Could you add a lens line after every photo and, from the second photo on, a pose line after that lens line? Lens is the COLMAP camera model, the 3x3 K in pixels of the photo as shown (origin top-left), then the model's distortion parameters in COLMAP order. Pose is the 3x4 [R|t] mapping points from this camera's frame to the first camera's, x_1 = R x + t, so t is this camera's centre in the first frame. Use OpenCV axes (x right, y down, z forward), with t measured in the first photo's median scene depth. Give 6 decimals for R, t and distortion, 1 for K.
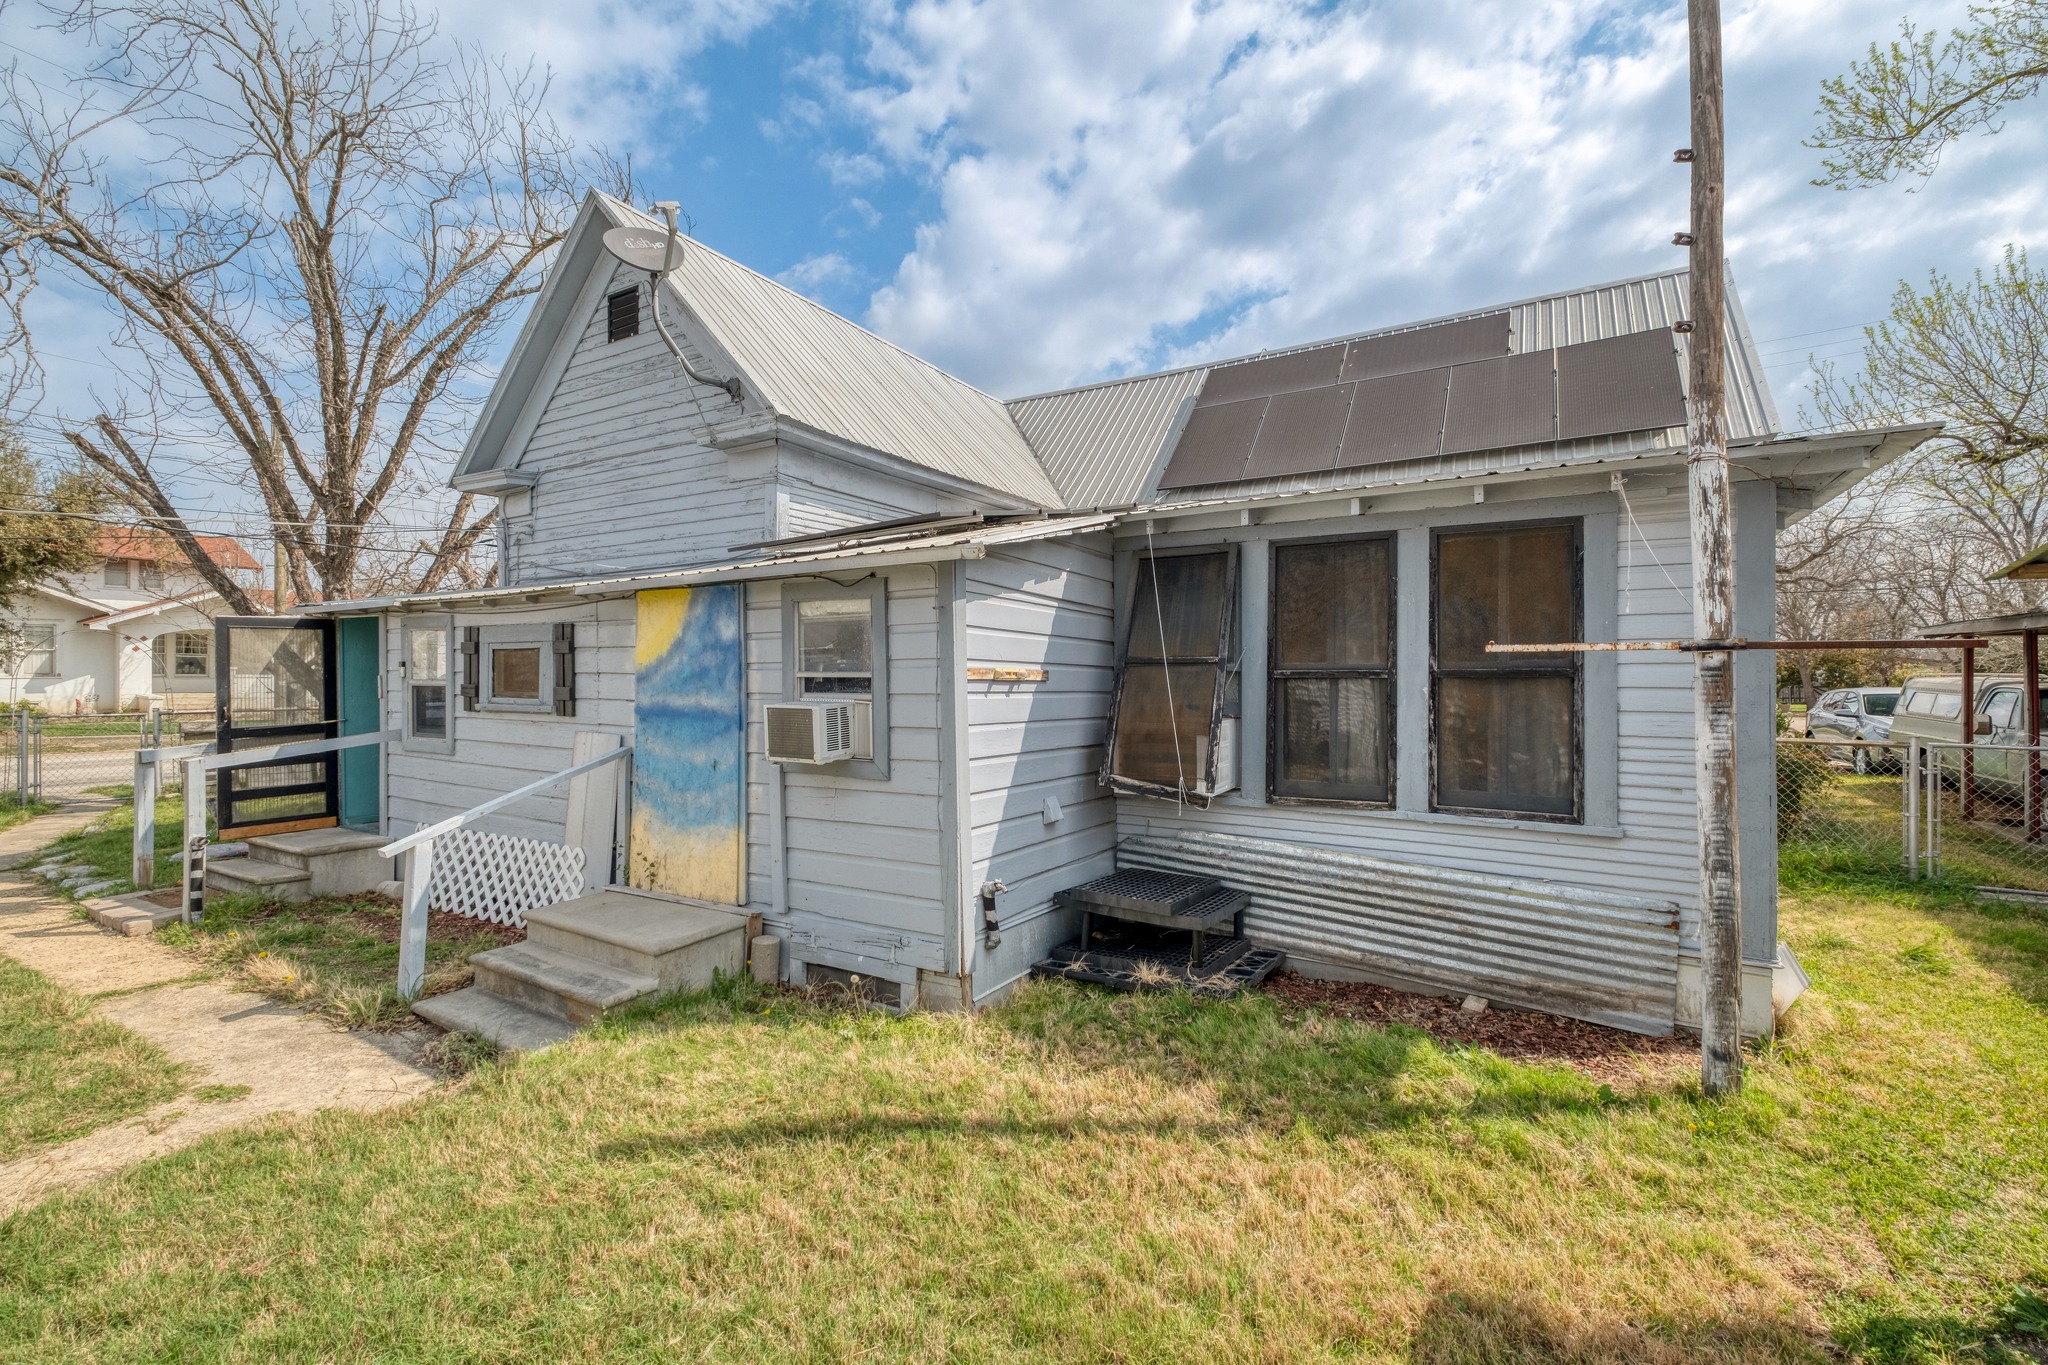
lens RADIAL K [[880.2, 0, 1031.6], [0, 880.2, 673.8], [0, 0, 1]] dist [-0.002662, -0.000605]
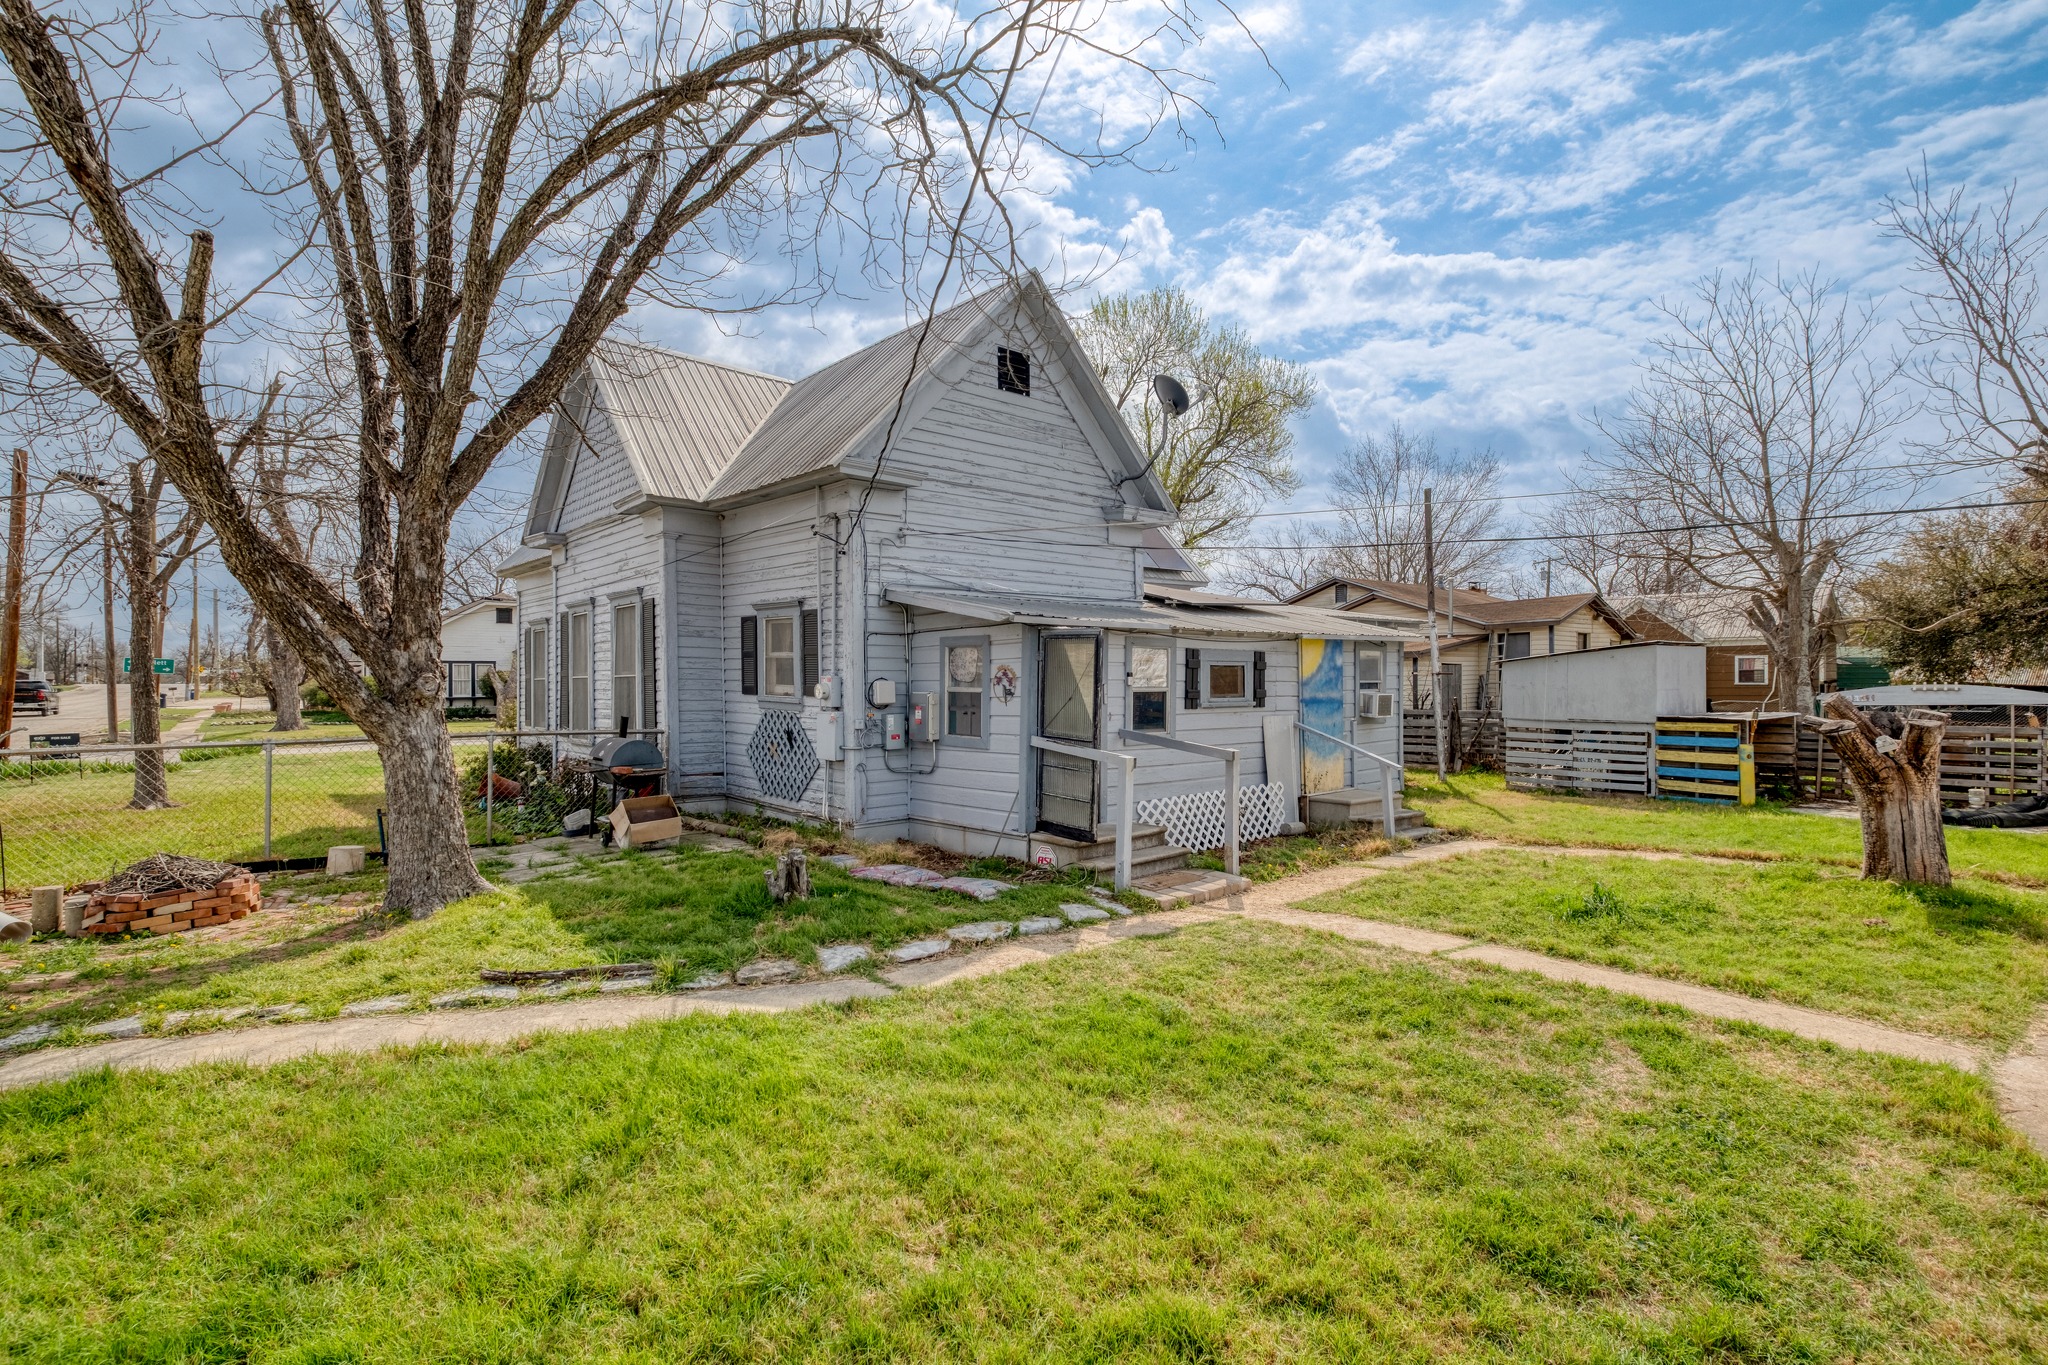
lens RADIAL K [[880.2, 0, 1031.6], [0, 880.2, 673.8], [0, 0, 1]] dist [-0.002662, -0.000605]
pose [[0.354049, -0.004426, 0.935216, -2.231172], [-0.009121, 0.999925, 0.008186, -0.025177], [-0.935182, -0.011428, 0.353982, 0.804654]]
